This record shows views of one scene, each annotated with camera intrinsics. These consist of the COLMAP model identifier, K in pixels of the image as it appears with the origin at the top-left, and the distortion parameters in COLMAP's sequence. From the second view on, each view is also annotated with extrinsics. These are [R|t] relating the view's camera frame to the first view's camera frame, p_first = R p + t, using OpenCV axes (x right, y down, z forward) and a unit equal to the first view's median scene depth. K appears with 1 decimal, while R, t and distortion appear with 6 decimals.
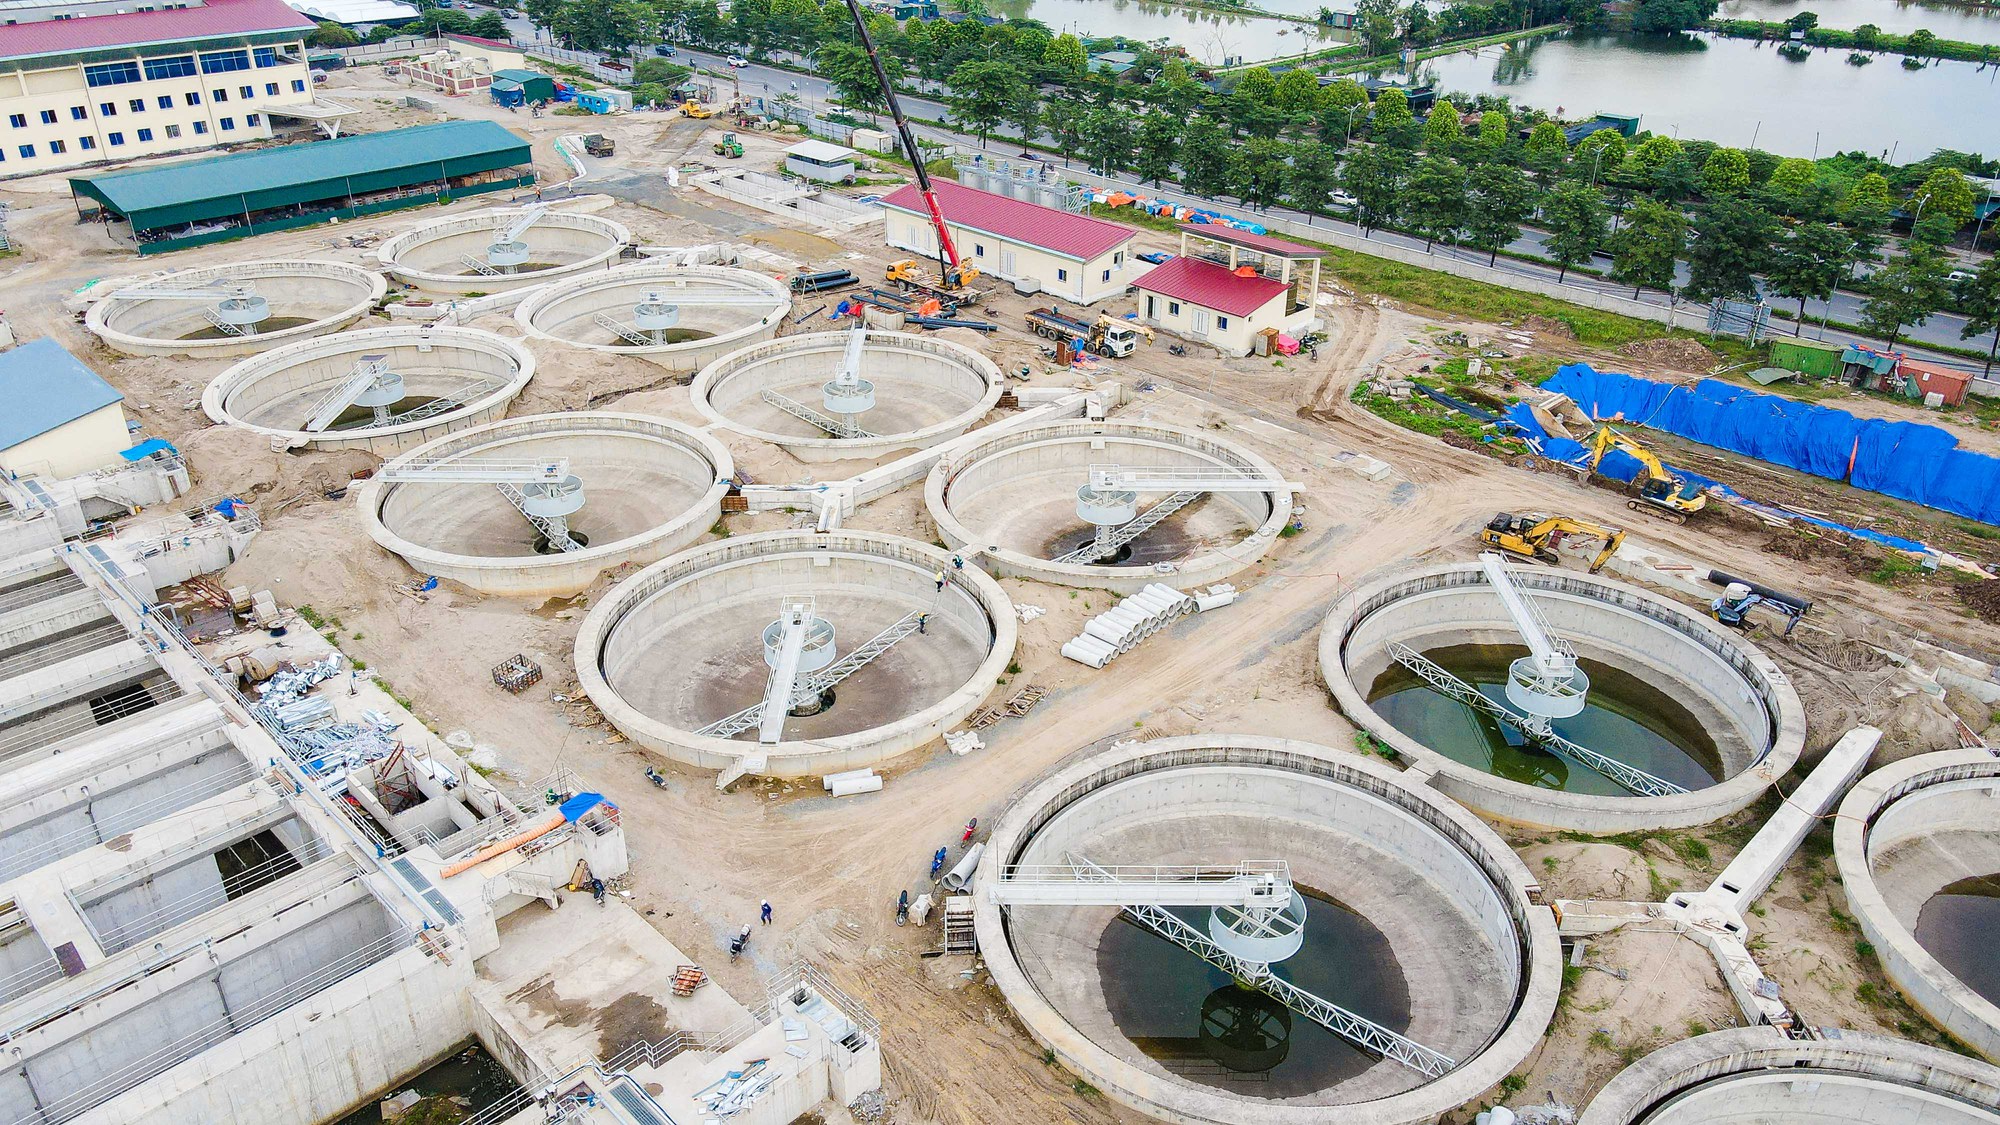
lens RADIAL K [[1480.7, 0, 1000.0], [0, 1480.7, 562.5], [0, 0, 1]] dist [-0.005896, 0.036990]
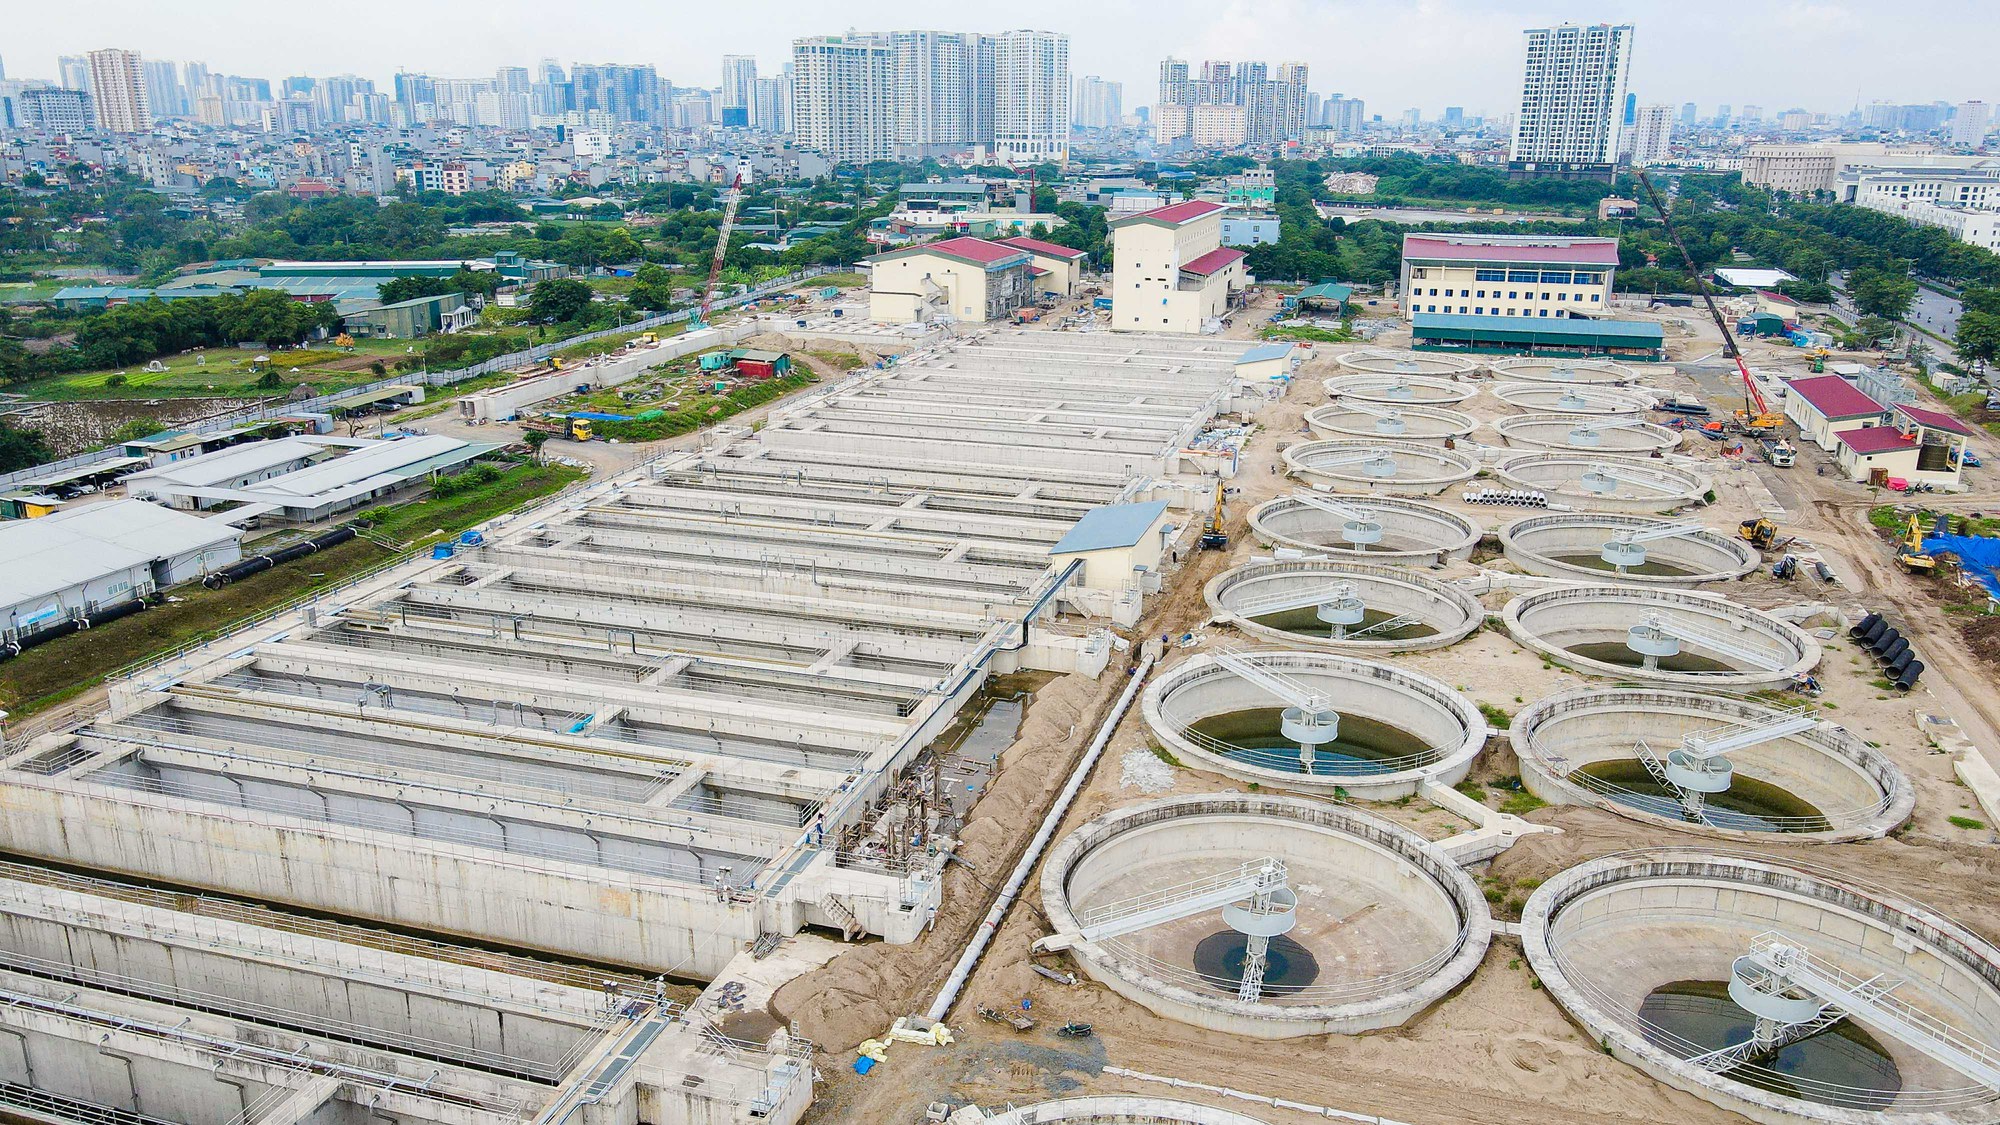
lens RADIAL K [[1480.7, 0, 1000.0], [0, 1480.7, 562.5], [0, 0, 1]] dist [-0.005896, 0.036990]
pose [[0.467884, 0.252577, -0.846929, 0.681481], [-0.420412, 0.906533, 0.038097, 0.151704], [0.777392, 0.338234, 0.530339, -0.256035]]
